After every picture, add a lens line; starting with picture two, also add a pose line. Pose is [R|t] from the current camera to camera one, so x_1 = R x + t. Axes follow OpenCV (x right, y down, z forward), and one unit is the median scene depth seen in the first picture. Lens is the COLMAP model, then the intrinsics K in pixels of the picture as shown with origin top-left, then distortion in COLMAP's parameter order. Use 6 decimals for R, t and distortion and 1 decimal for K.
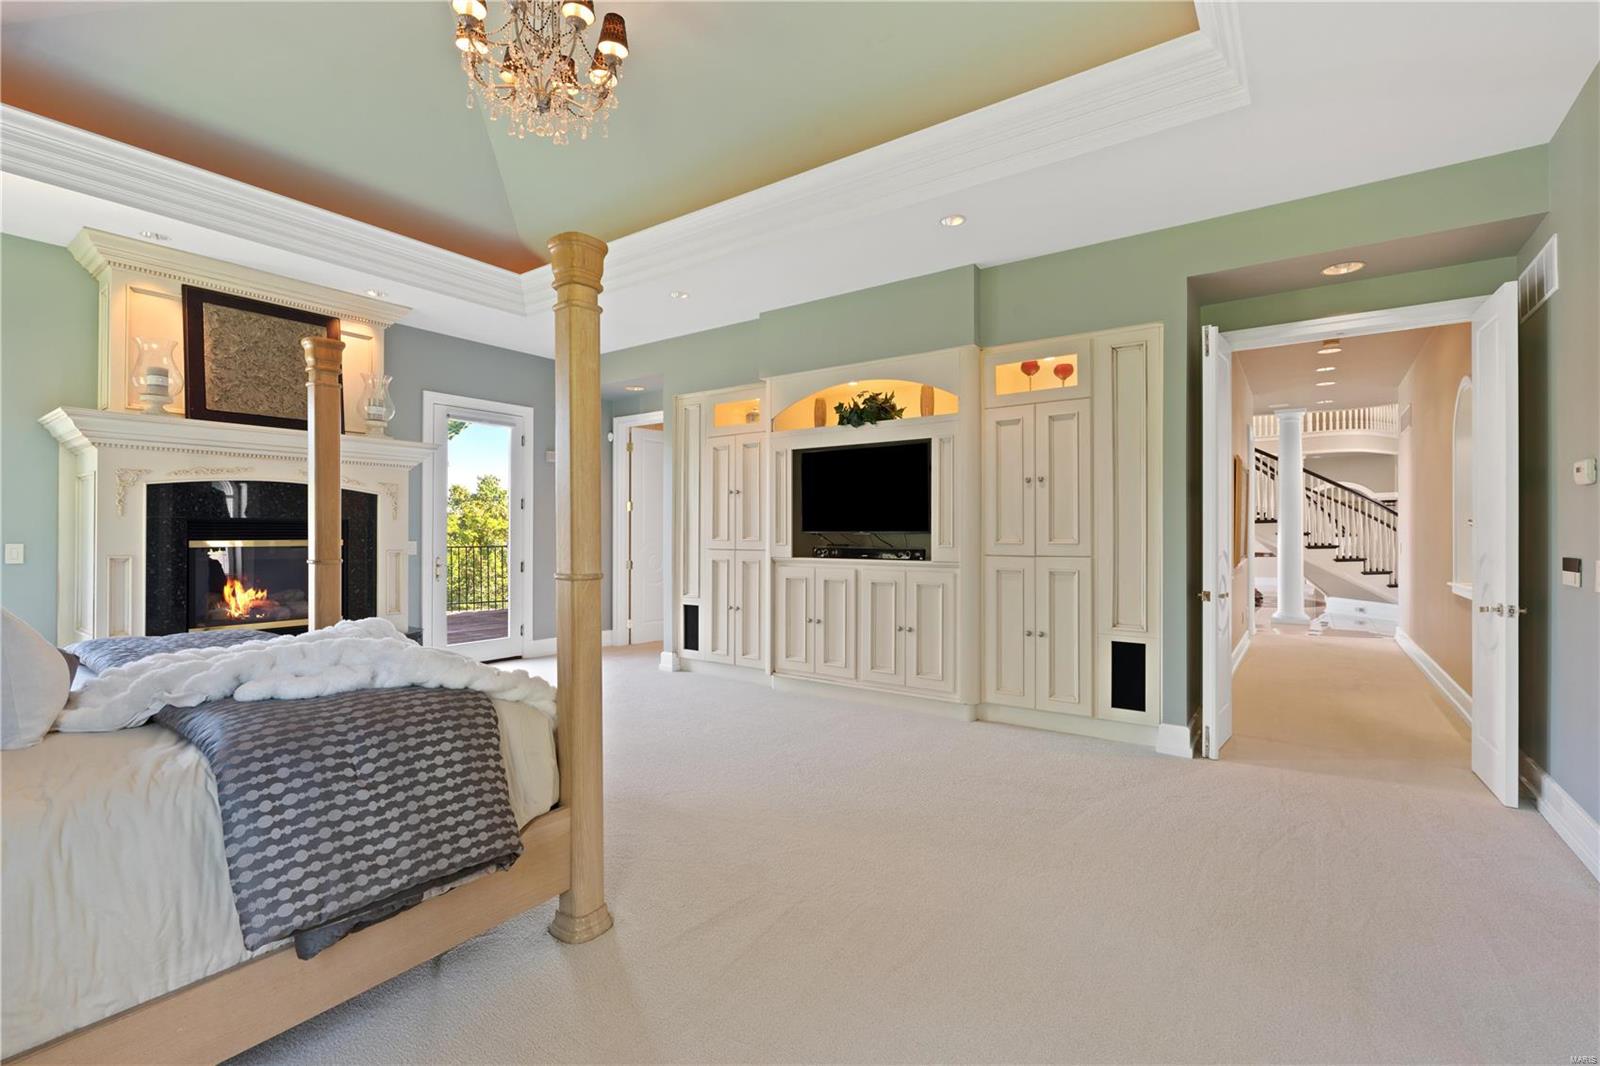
lens RADIAL K [[702.4, 0, 800.0], [0, 702.4, 533.0], [0, 0, 1]] dist [0.000015, -0.000011]
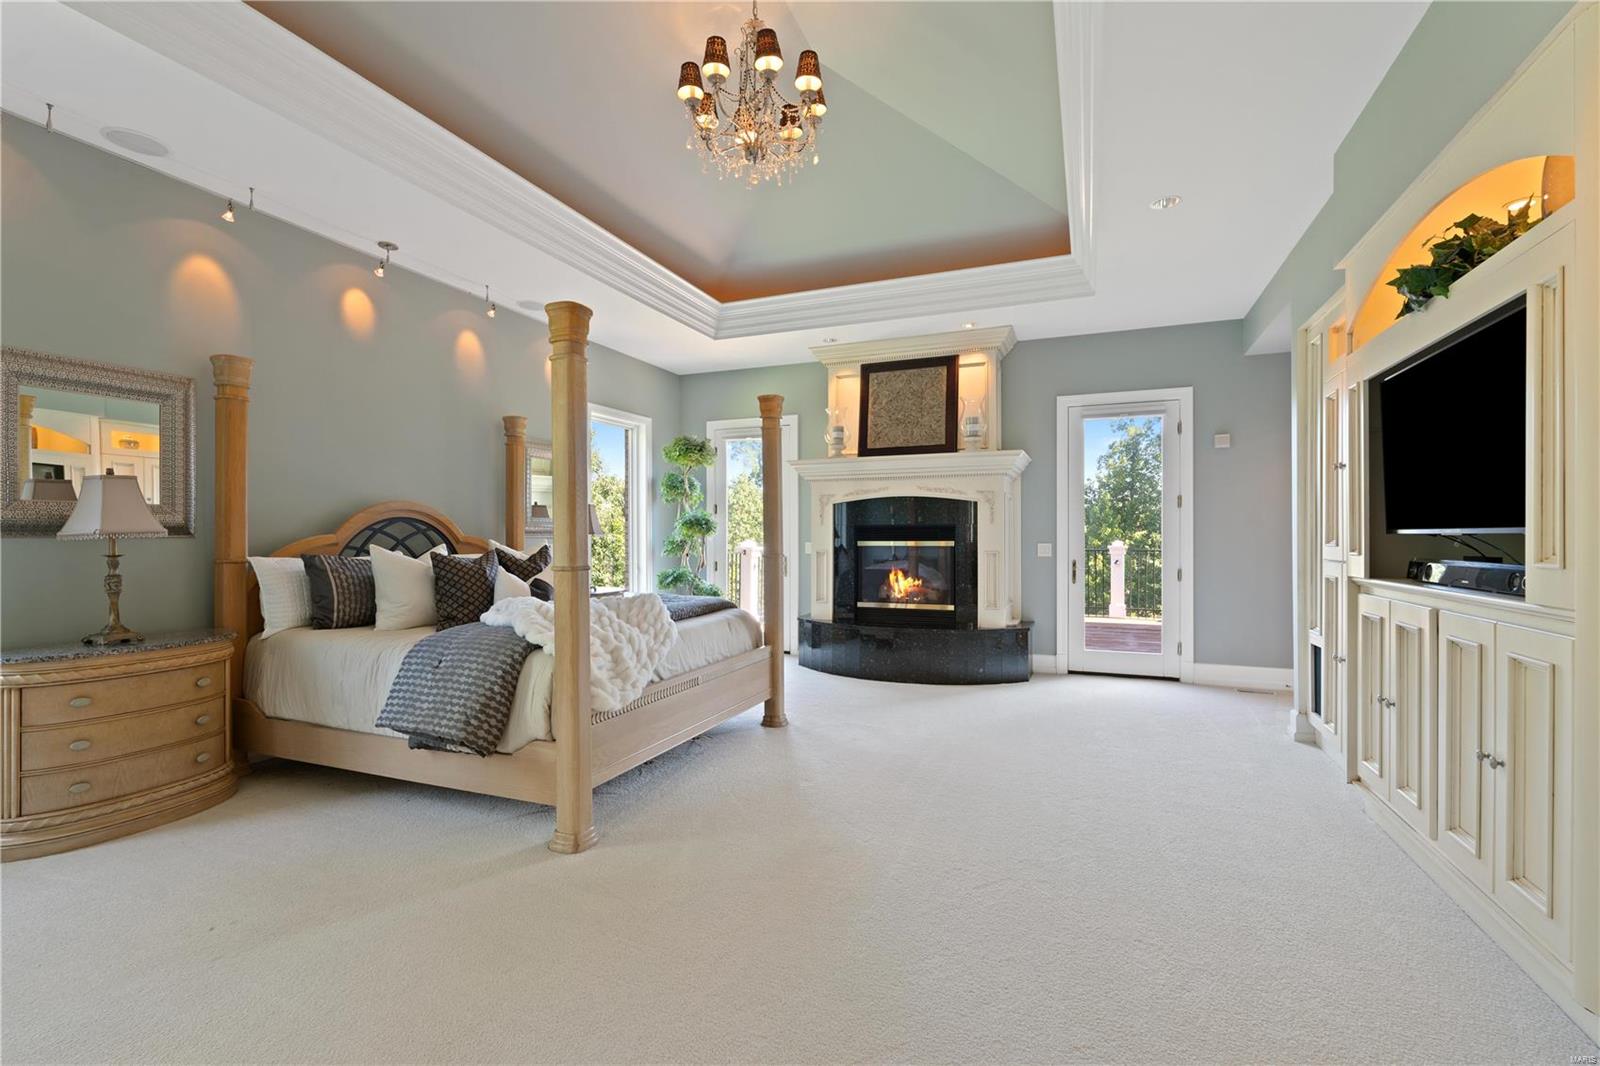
lens RADIAL K [[713.1, 0, 797.7], [0, 713.1, 541.4], [0, 0, 1]] dist [0.001074, 0.000042]
pose [[0.224663, 0.005125, -0.974423, 0.492469], [0.000207, 0.999986, 0.005307, 0.003812], [0.974437, -0.001394, 0.224659, 0.498524]]
